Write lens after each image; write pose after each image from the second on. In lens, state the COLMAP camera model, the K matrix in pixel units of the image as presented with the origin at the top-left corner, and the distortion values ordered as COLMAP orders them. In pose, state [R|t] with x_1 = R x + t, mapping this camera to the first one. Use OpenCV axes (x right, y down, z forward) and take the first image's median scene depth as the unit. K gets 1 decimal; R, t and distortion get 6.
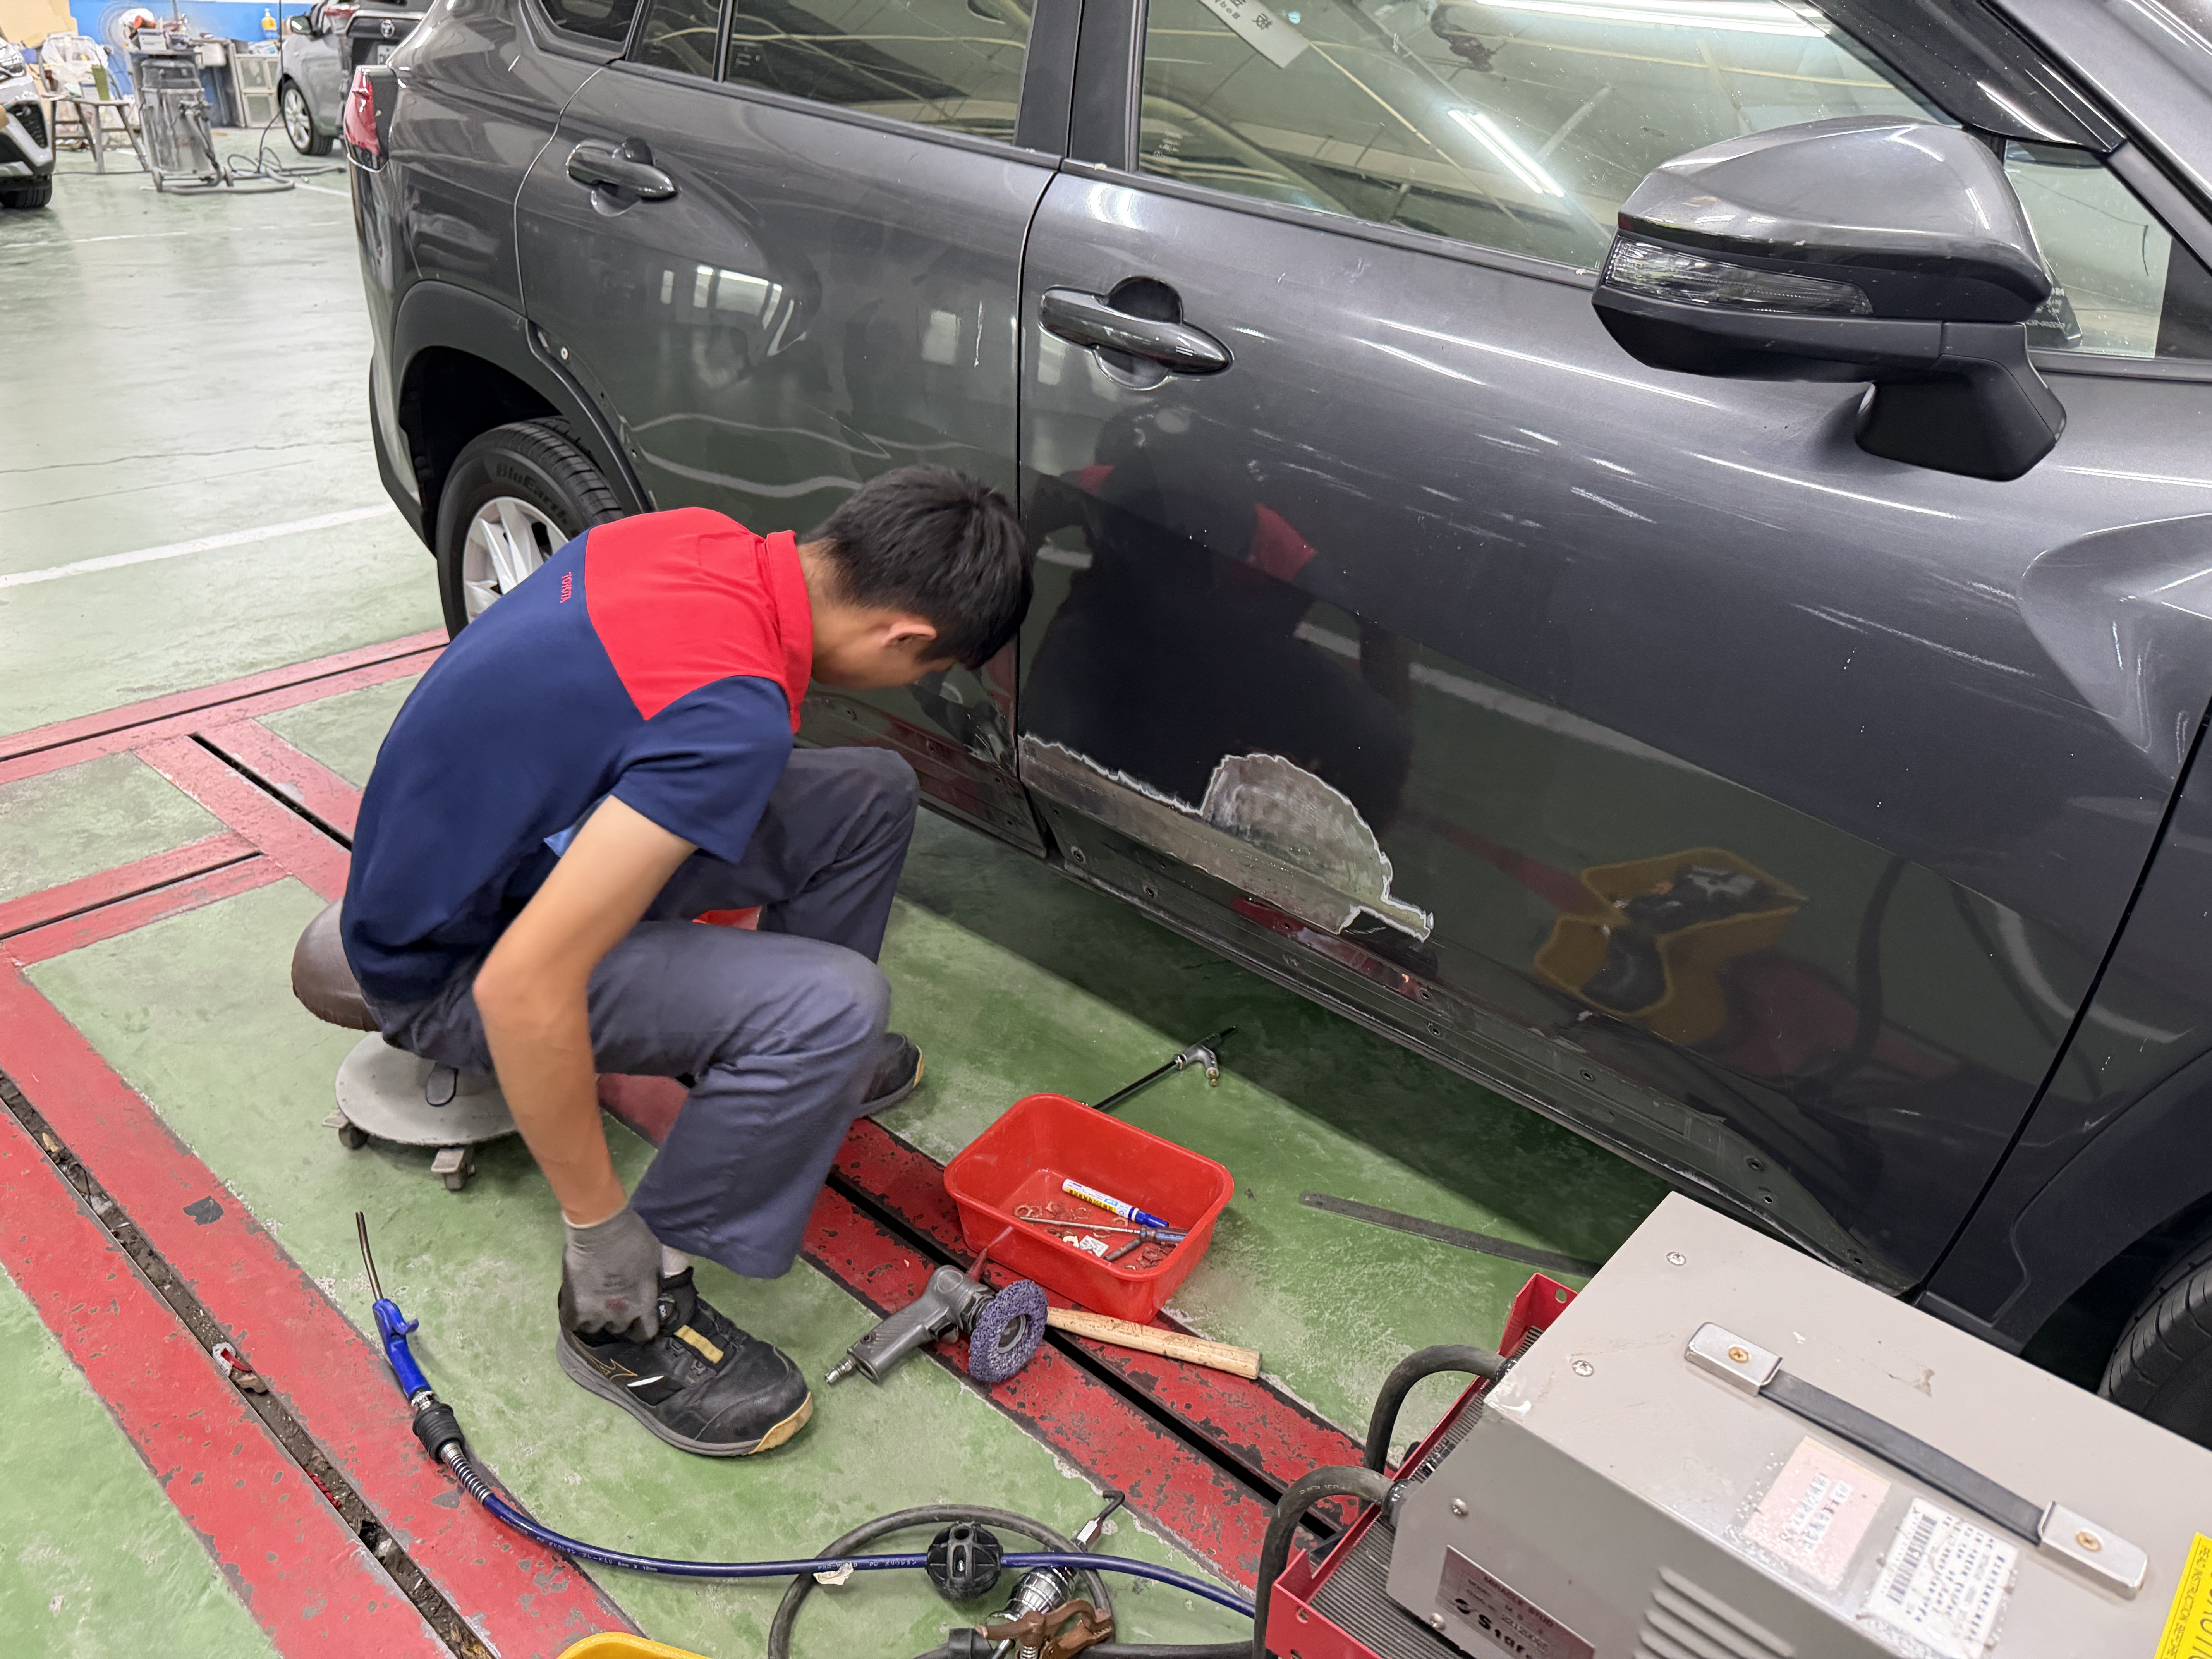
lens RADIAL K [[1555.9, 0, 1091.8], [0, 1555.9, 844.1], [0, 0, 1]] dist [0.053782, -0.063866]
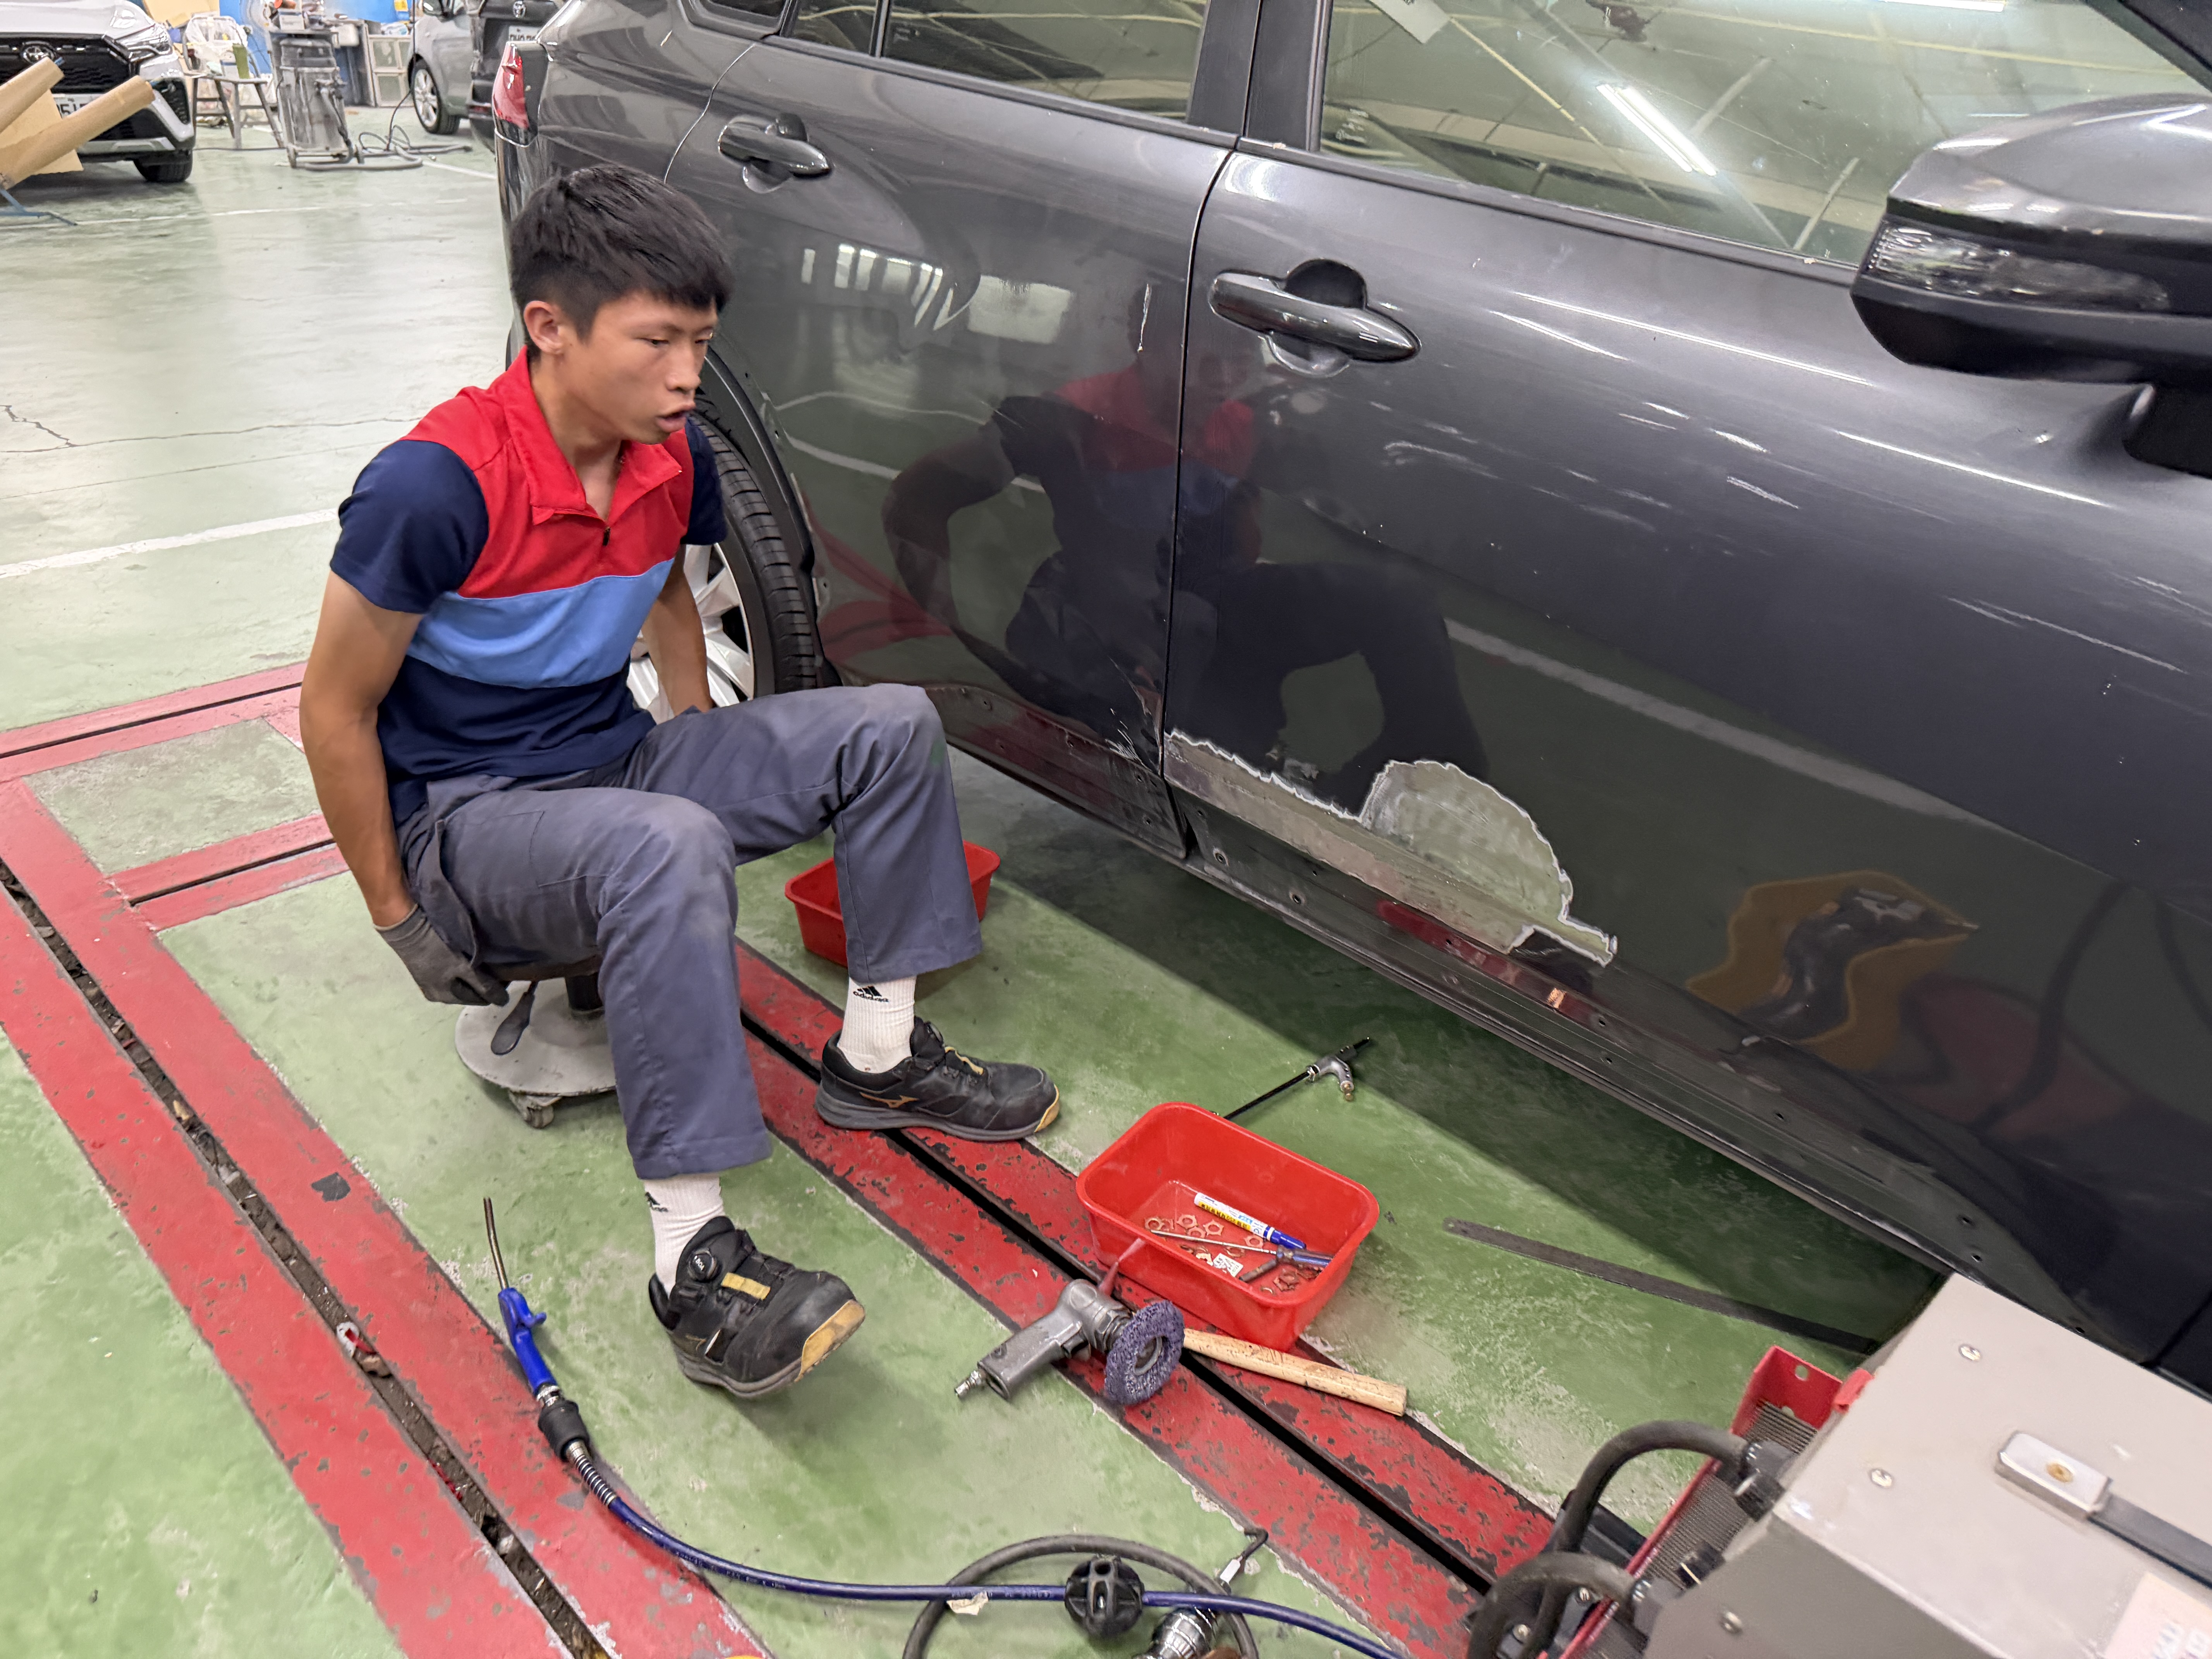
lens RADIAL K [[1559.0, 0, 1093.5], [0, 1559.0, 820.9], [0, 0, 1]] dist [0.053059, -0.073126]
pose [[0.998222, 0.030883, -0.050982, -0.040234], [-0.031137, 0.999506, -0.004194, -0.009210], [0.050828, 0.005774, 0.998691, 0.030189]]
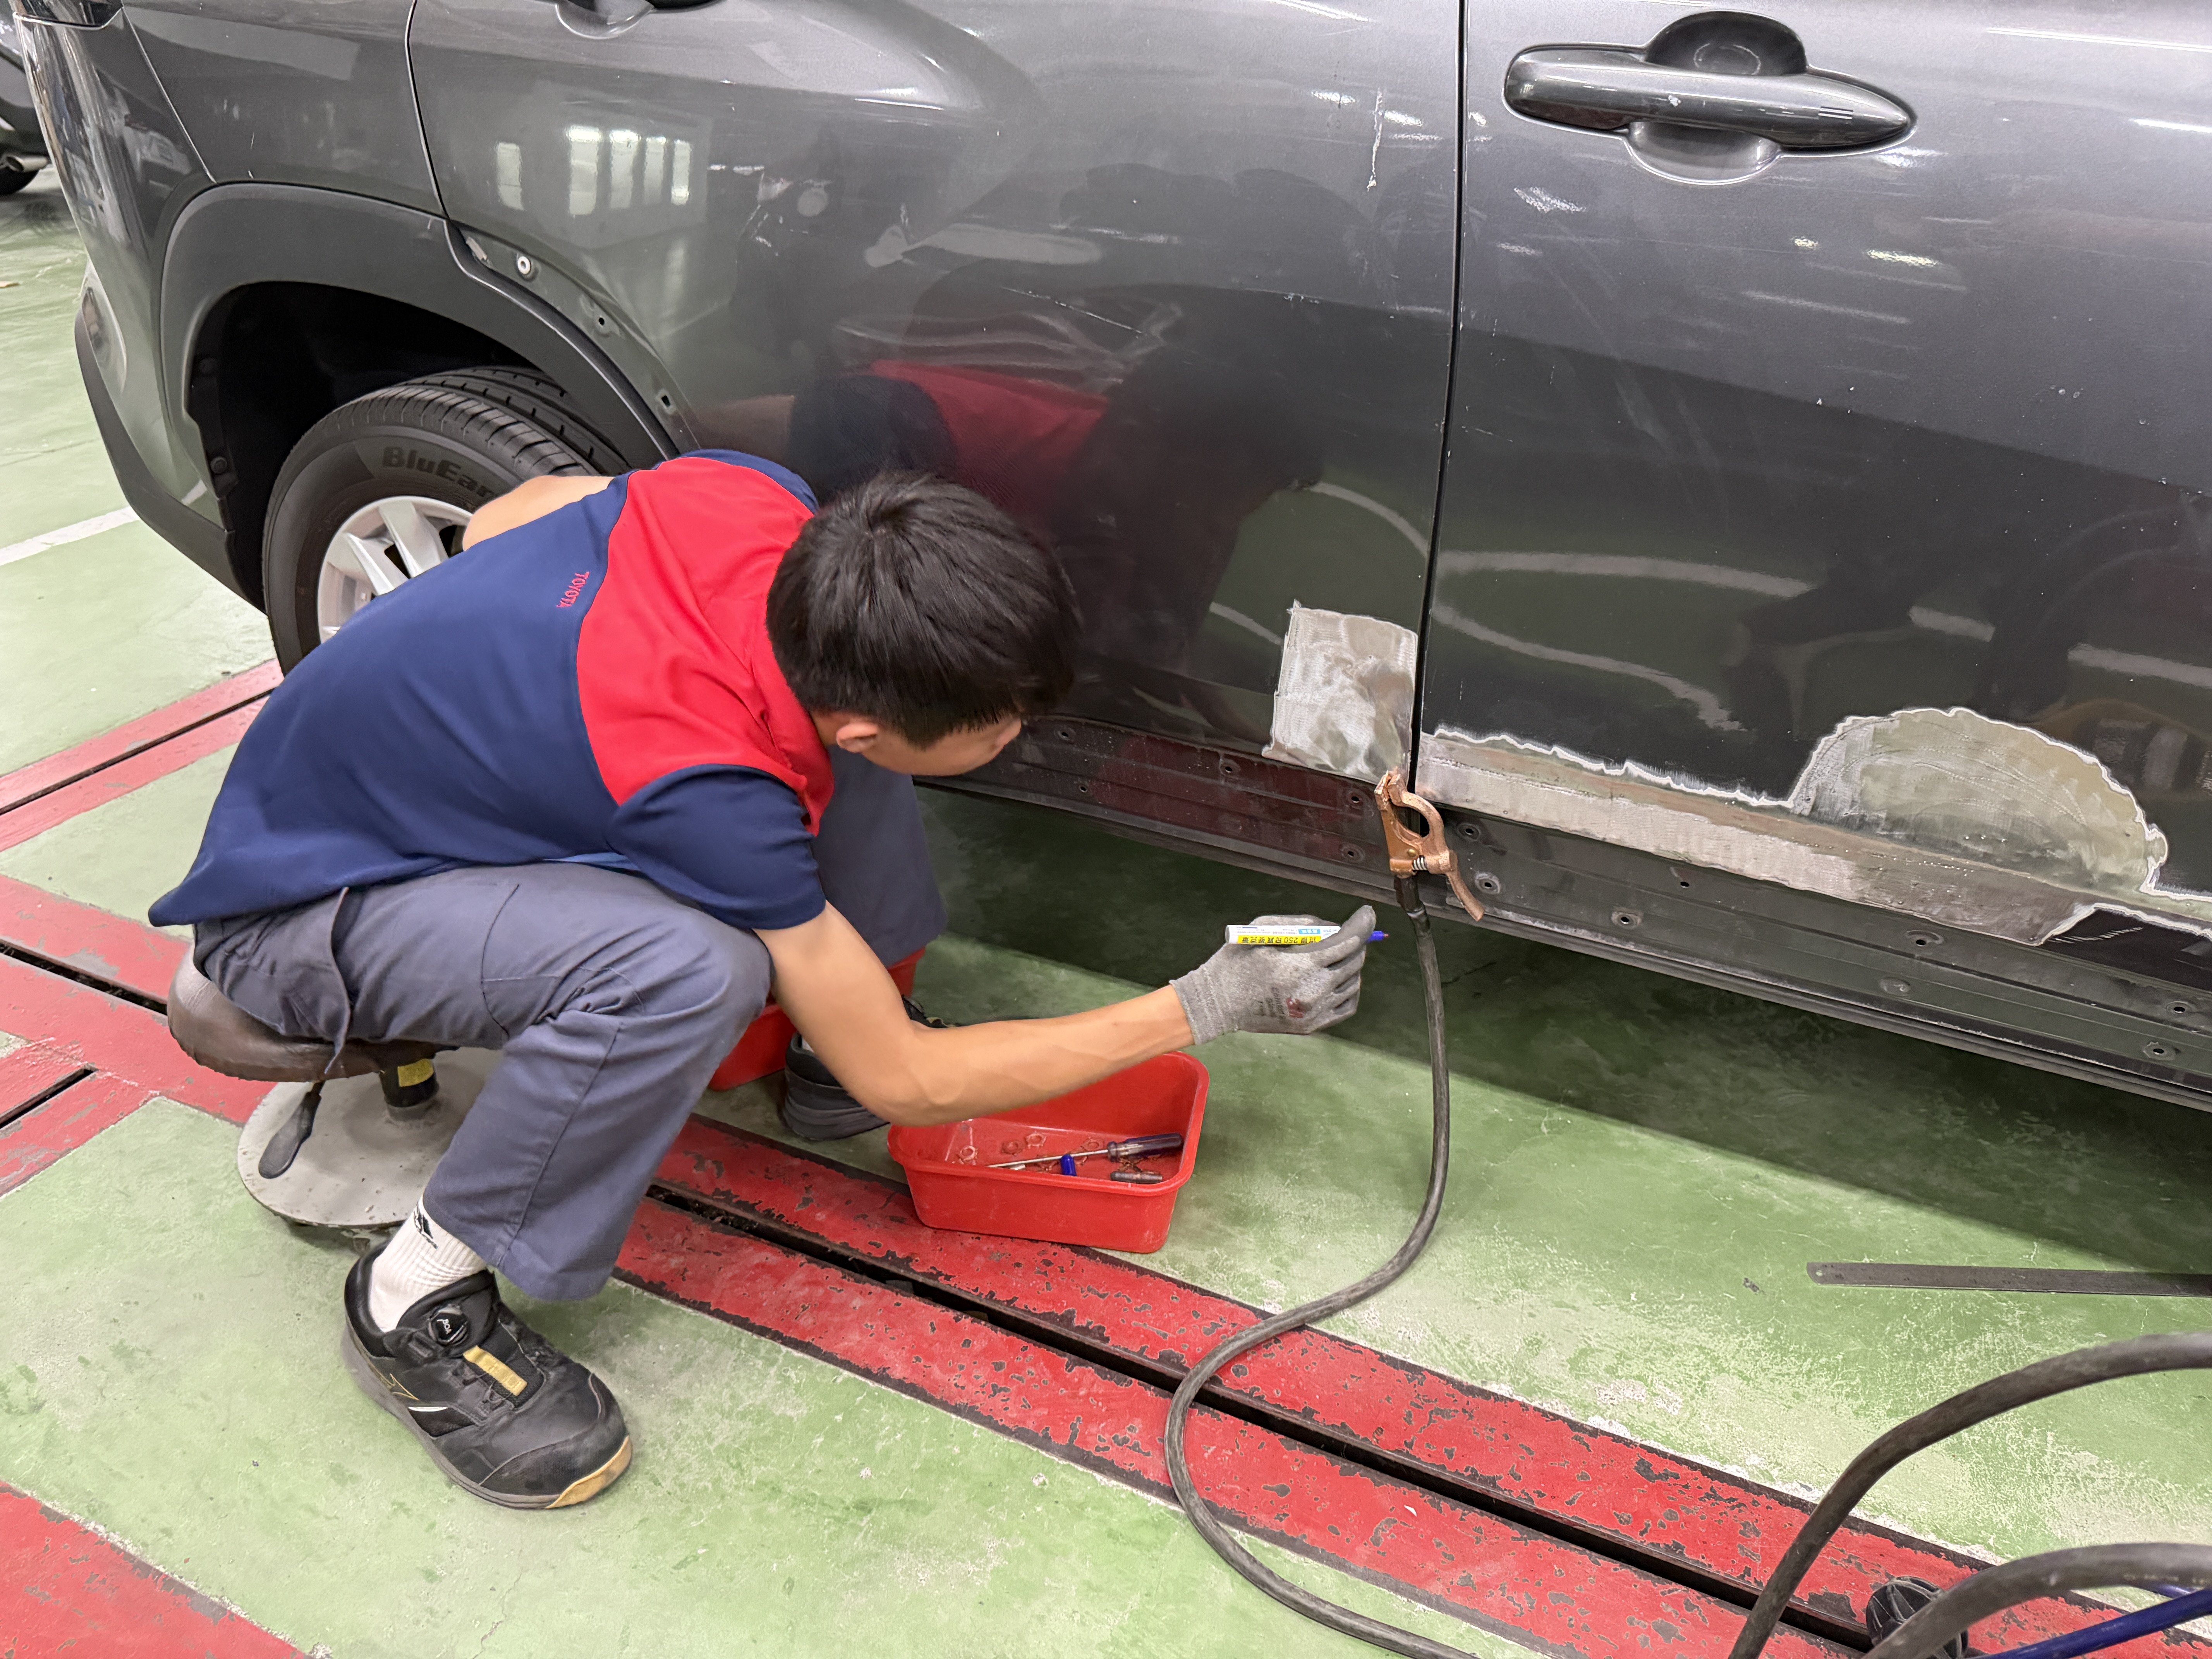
lens RADIAL K [[1580.6, 0, 1116.1], [0, 1580.6, 841.4], [0, 0, 1]] dist [0.000476, -0.011790]
pose [[0.960147, -0.170536, 0.221441, -0.340787], [0.161432, 0.985135, 0.058718, -0.084687], [-0.228162, -0.020630, 0.973404, 0.345217]]
